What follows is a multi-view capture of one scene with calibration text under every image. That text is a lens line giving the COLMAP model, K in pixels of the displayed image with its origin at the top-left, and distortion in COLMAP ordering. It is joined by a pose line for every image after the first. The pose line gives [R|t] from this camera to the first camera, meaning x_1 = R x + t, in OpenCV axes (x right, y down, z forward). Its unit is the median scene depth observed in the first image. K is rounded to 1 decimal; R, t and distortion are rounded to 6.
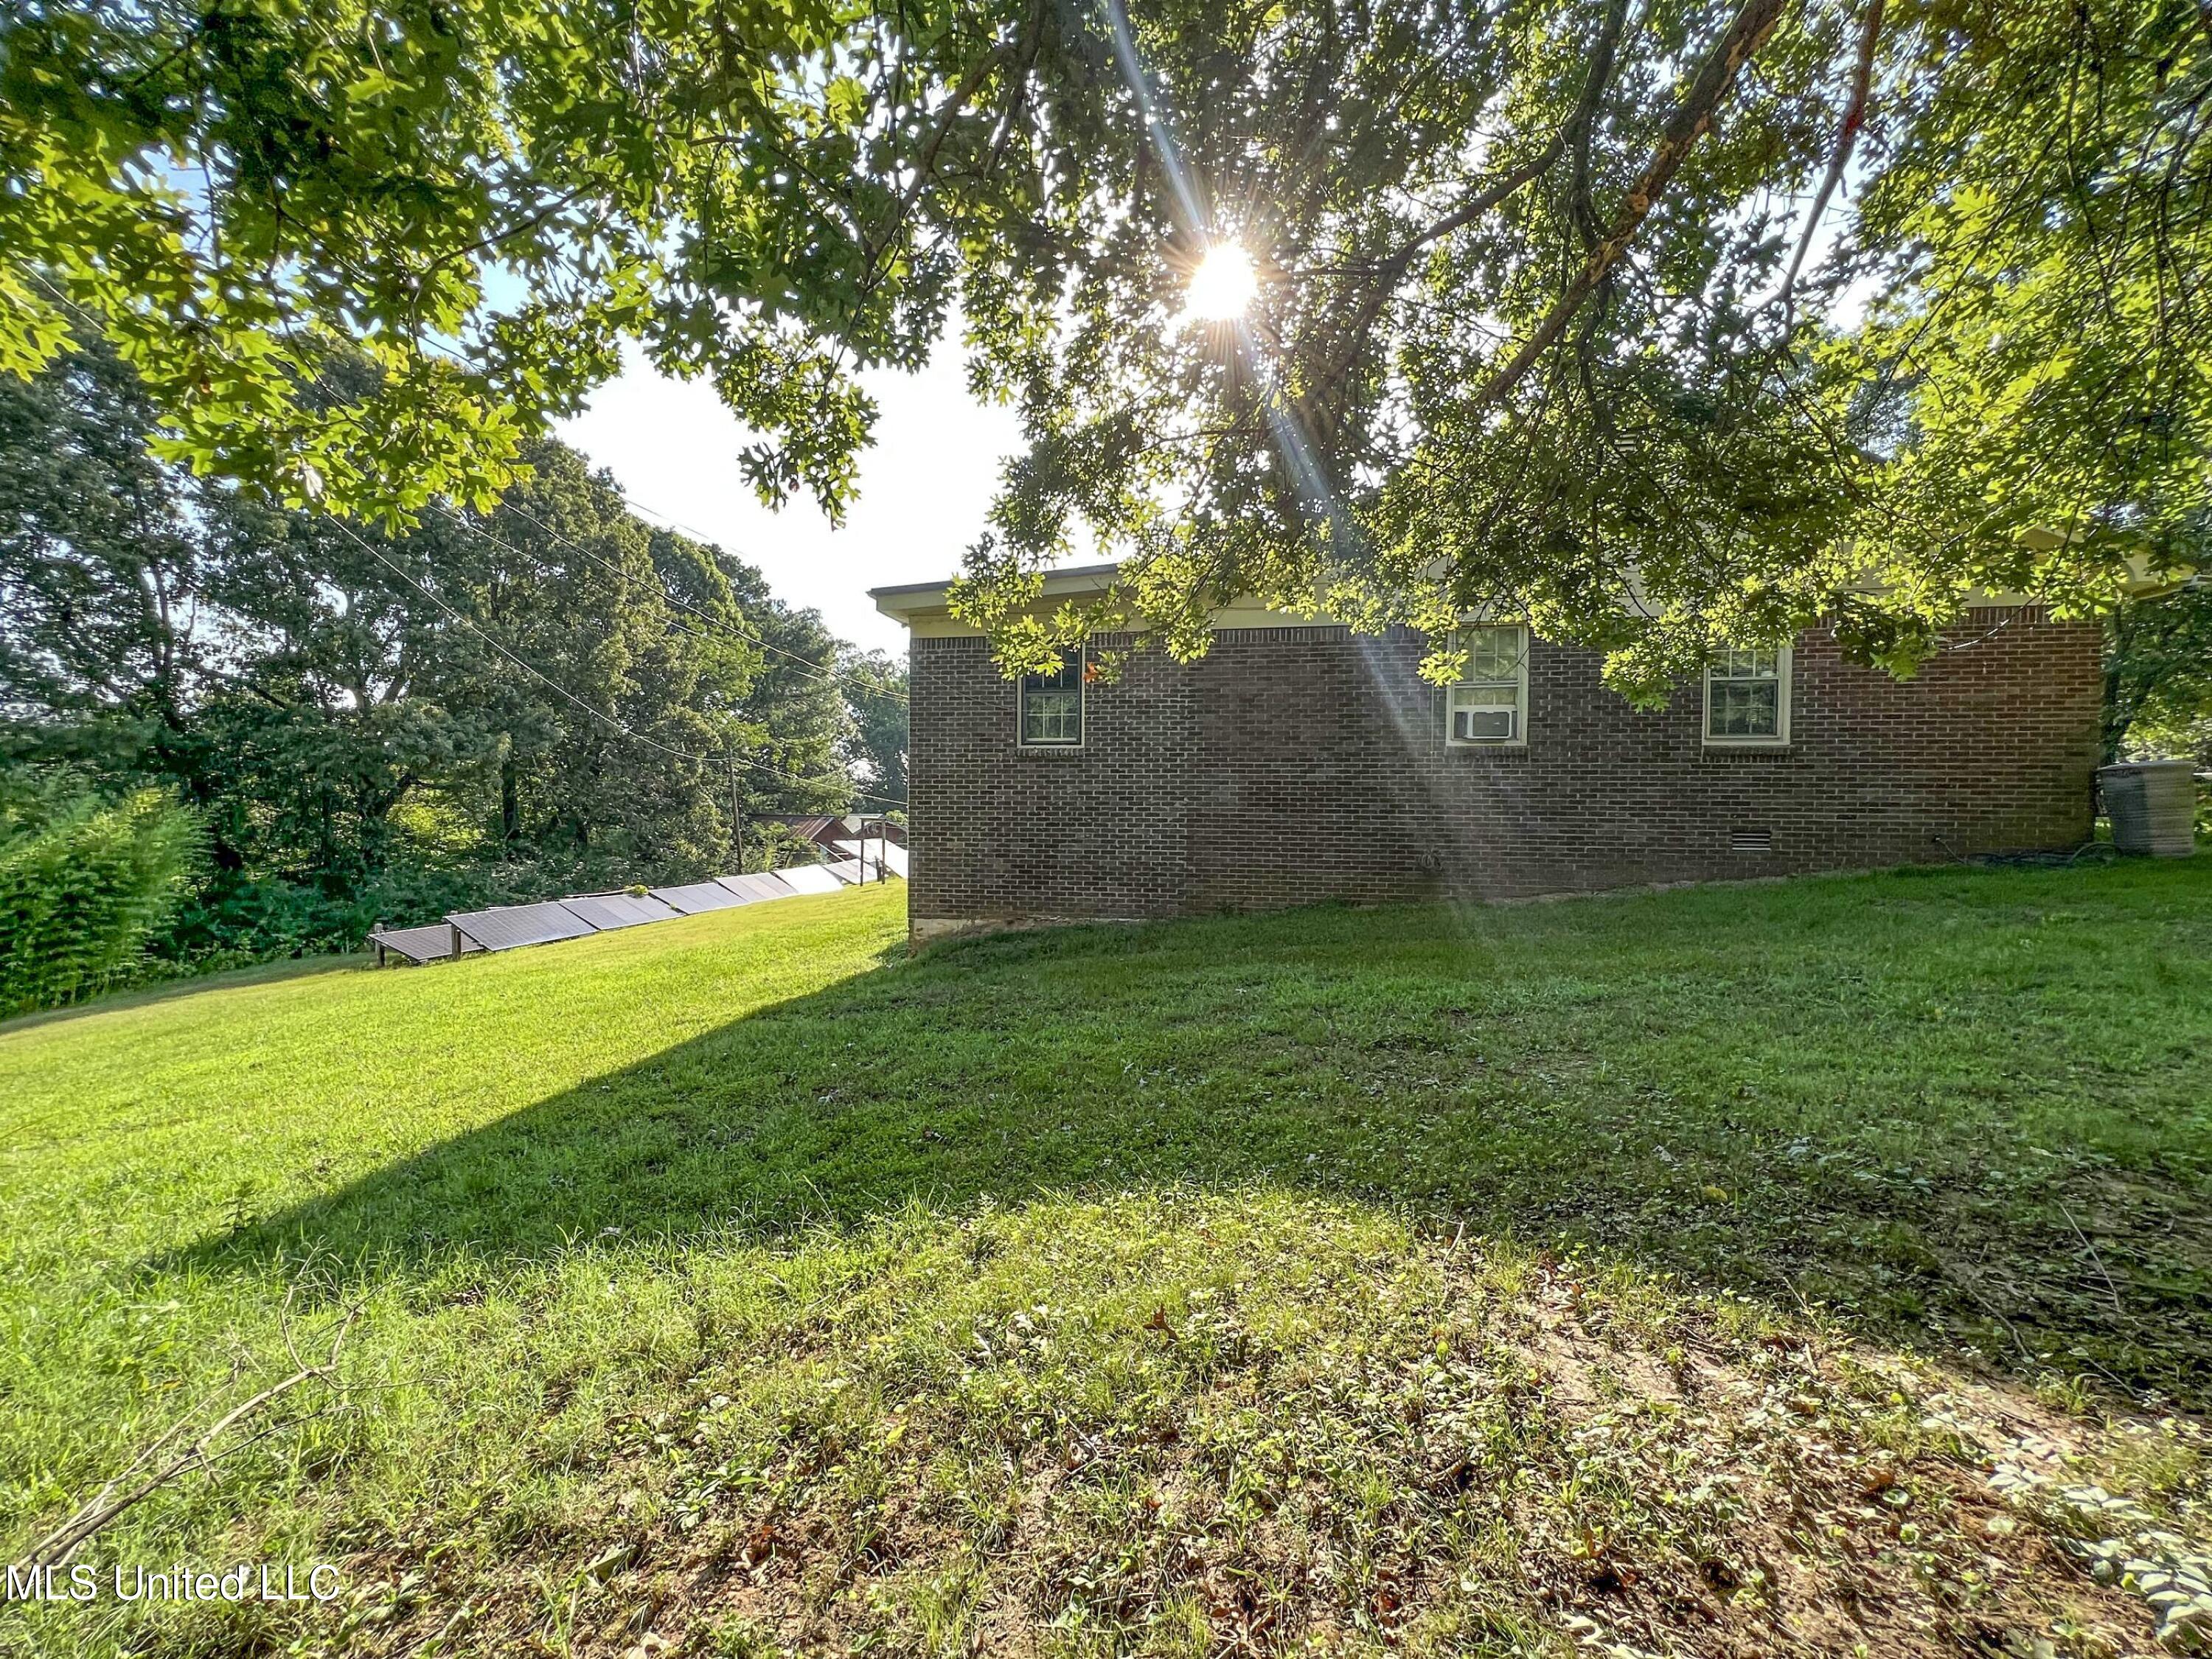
lens RADIAL K [[886.8, 0, 1106.4], [0, 886.8, 829.7], [0, 0, 1]] dist [-0.003315, 0.000735]
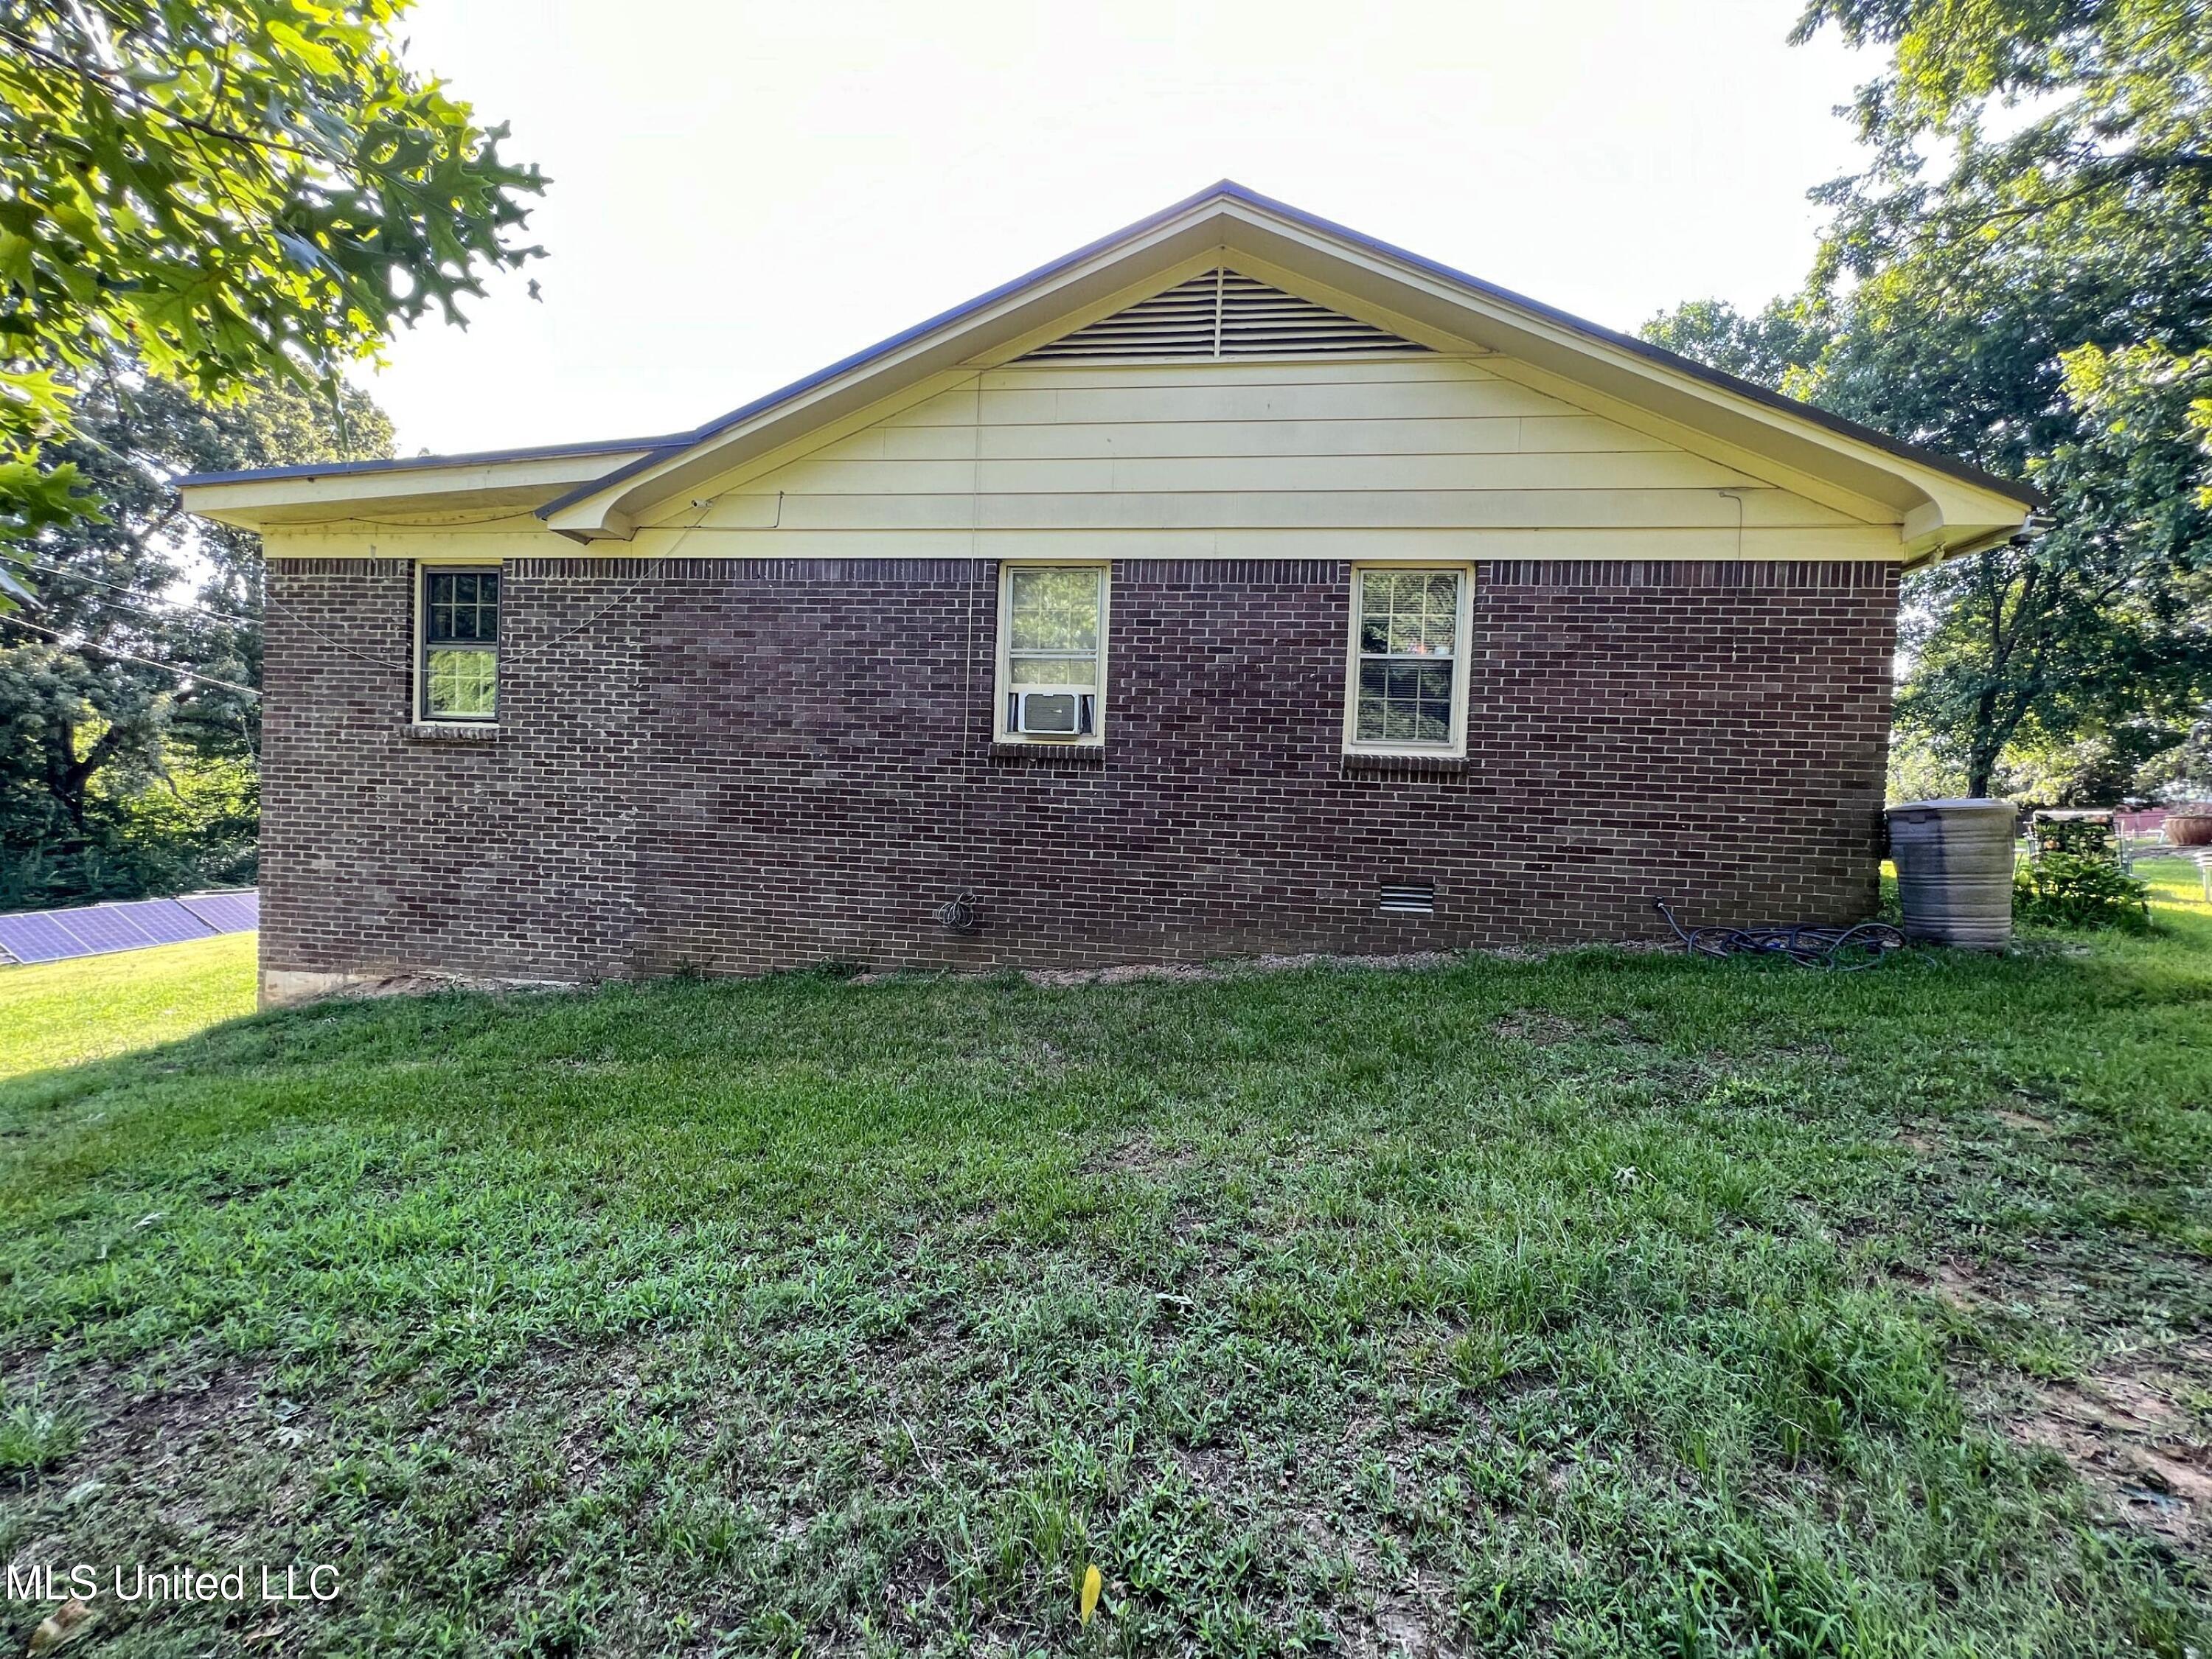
lens RADIAL K [[886.8, 0, 1105.1], [0, 886.8, 827.6], [0, 0, 1]] dist [-0.003315, 0.000735]
pose [[0.998037, 0.027657, 0.056194, 0.425206], [-0.028213, 0.999560, 0.009122, -0.037273], [-0.055917, -0.010689, 0.998378, 0.314877]]
